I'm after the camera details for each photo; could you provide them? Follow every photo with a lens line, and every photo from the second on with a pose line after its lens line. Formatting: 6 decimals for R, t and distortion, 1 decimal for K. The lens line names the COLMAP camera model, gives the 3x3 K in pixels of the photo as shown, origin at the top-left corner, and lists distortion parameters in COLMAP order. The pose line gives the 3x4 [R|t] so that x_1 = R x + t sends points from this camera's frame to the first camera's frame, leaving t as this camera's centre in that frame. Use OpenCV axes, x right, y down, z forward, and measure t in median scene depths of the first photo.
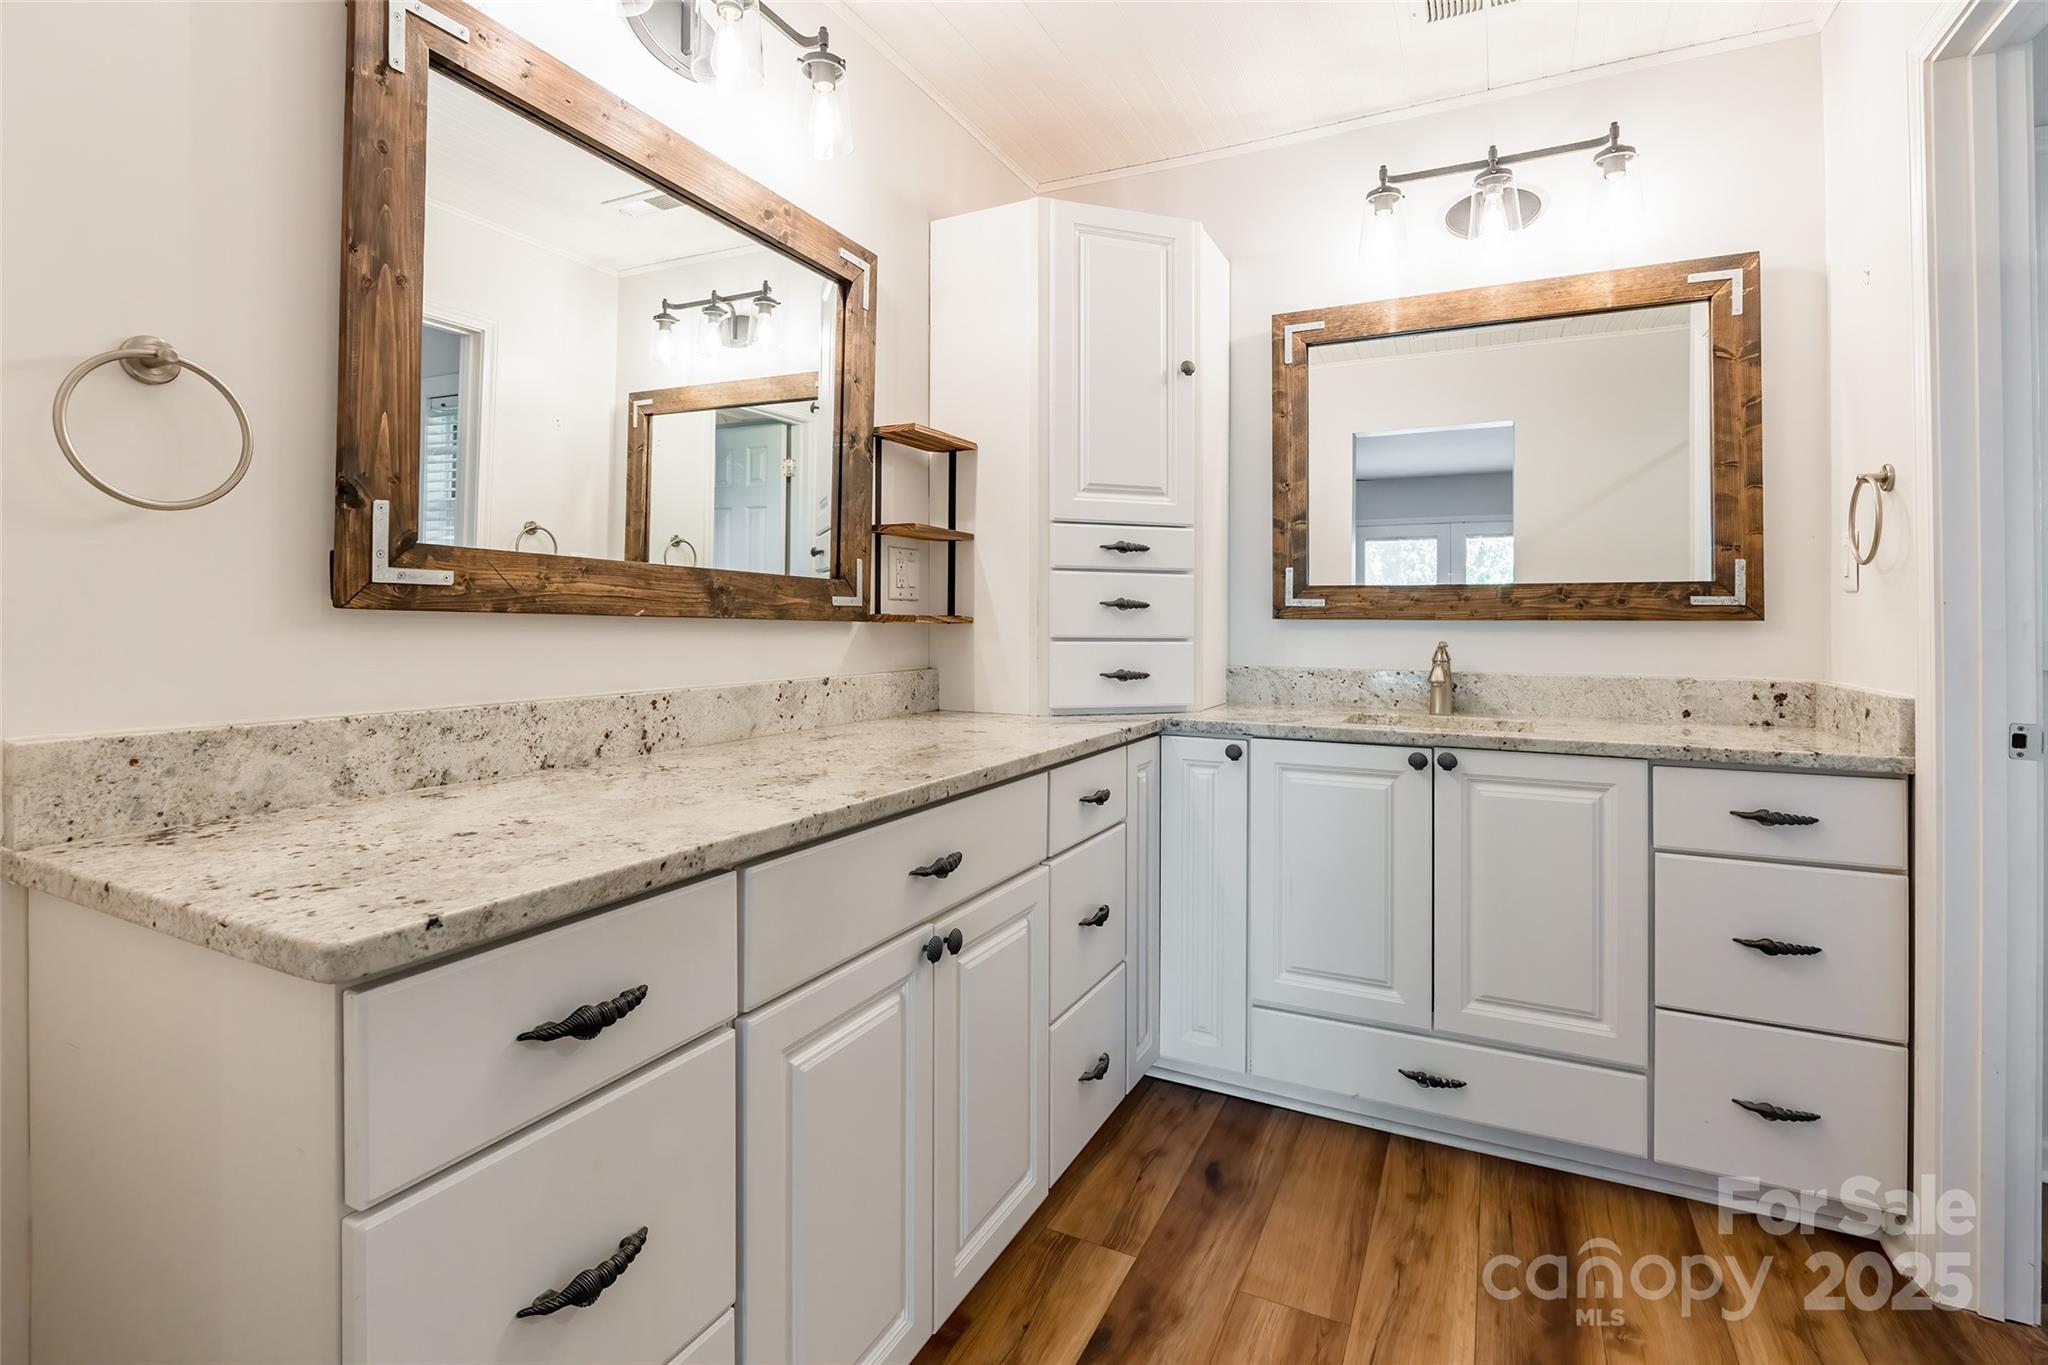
lens RADIAL K [[948.6, 0, 1020.2], [0, 948.6, 604.3], [0, 0, 1]] dist [-0.009618, 0.000172]
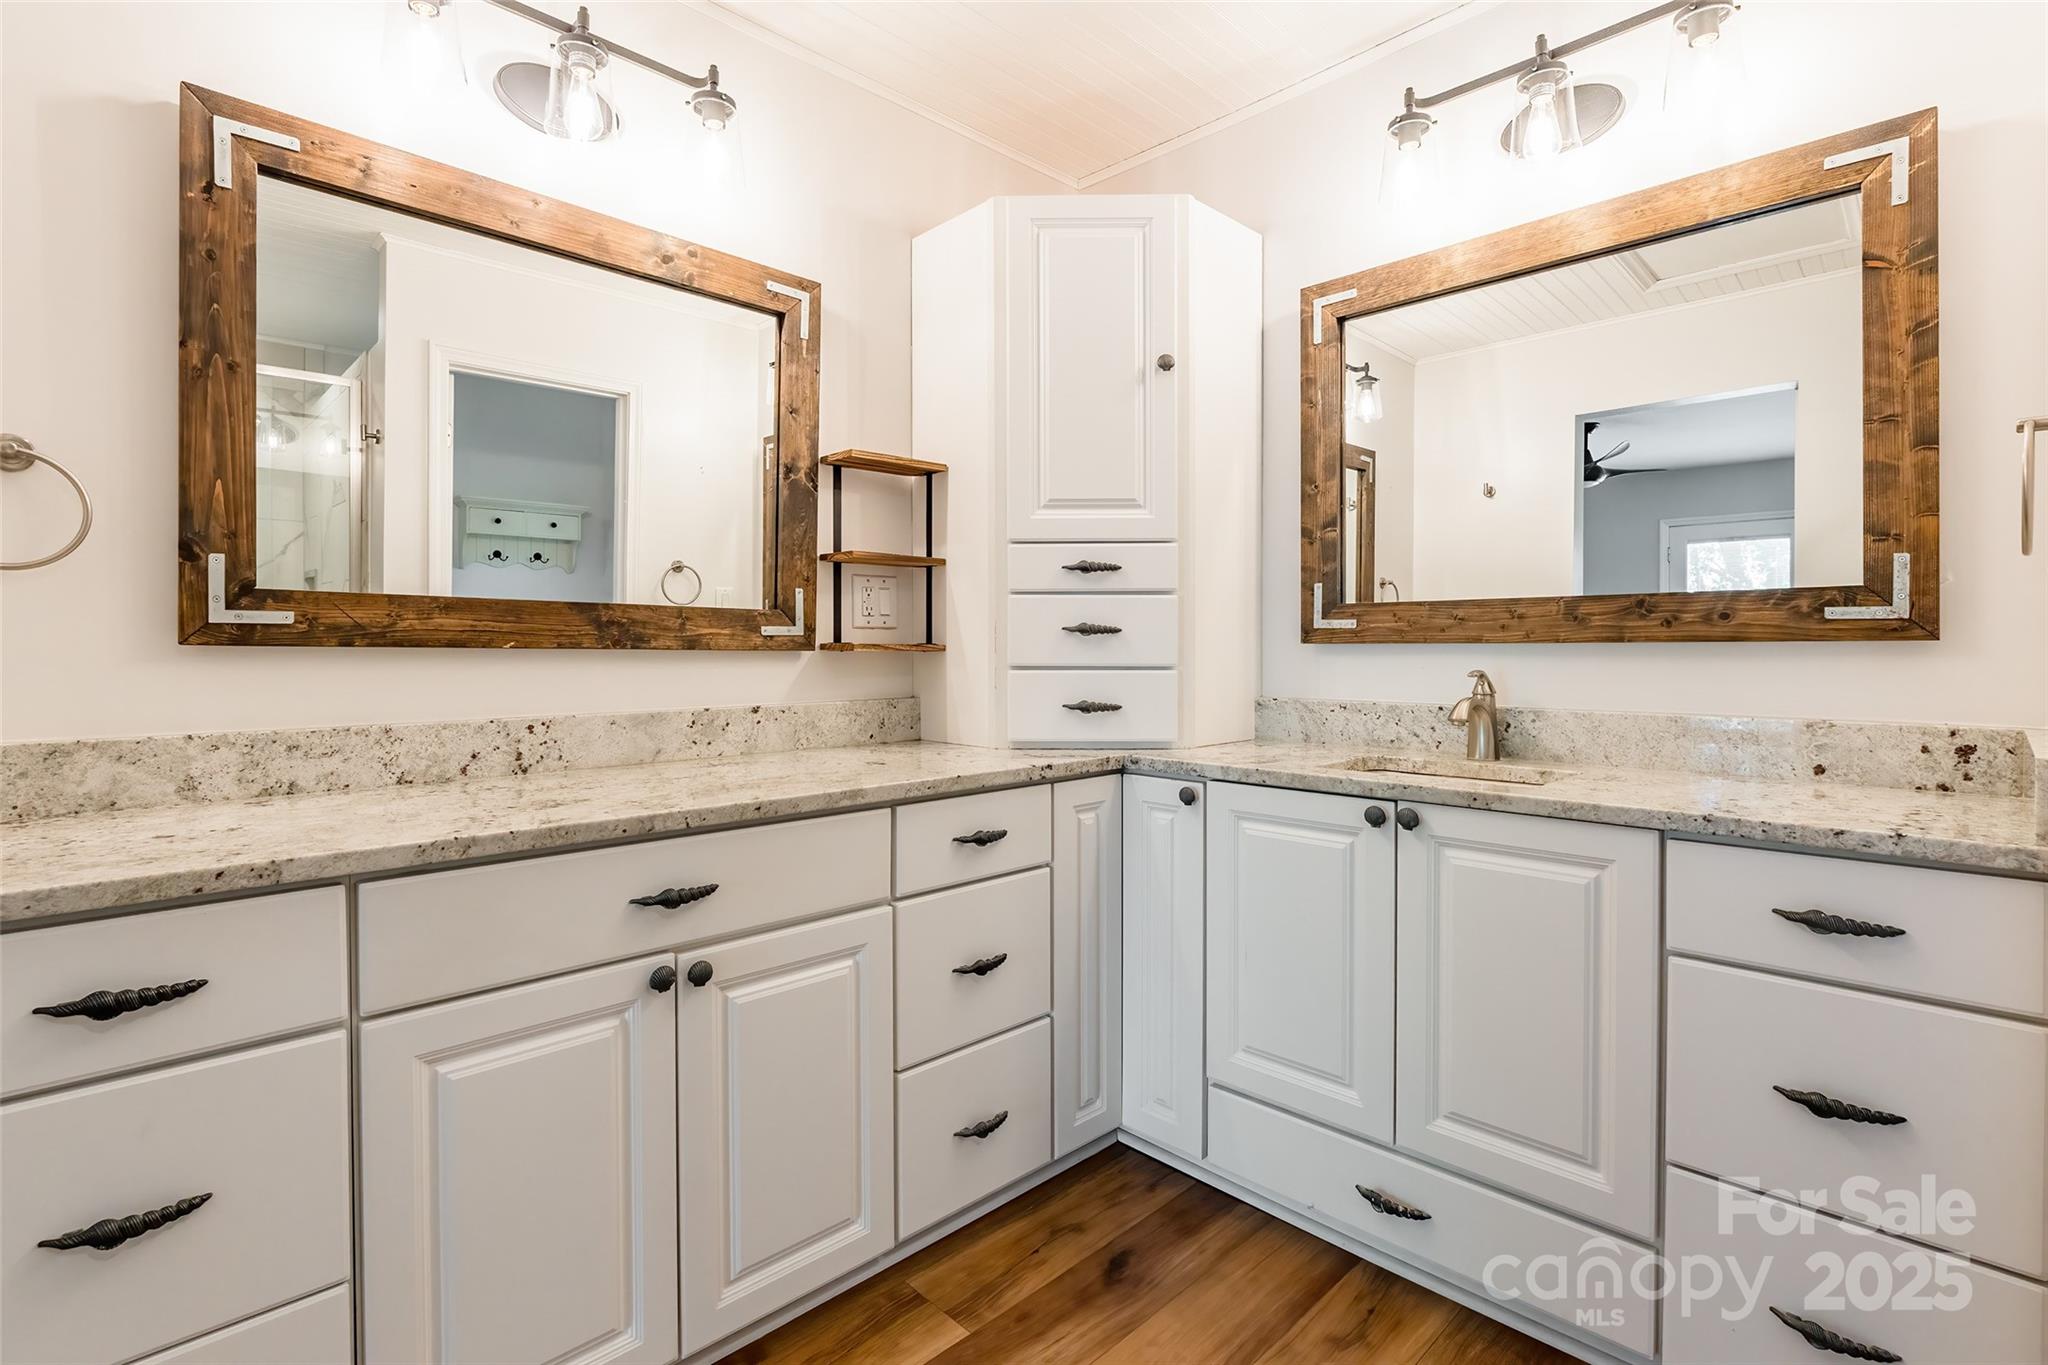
lens RADIAL K [[958.0, 0, 1017.3], [0, 958.0, 648.7], [0, 0, 1]] dist [-0.010235, 0.000063]
pose [[0.943377, -0.007739, -0.331633, 0.388762], [0.014269, 0.999749, 0.017259, 0.001918], [0.331416, -0.021014, 0.943251, 0.116010]]
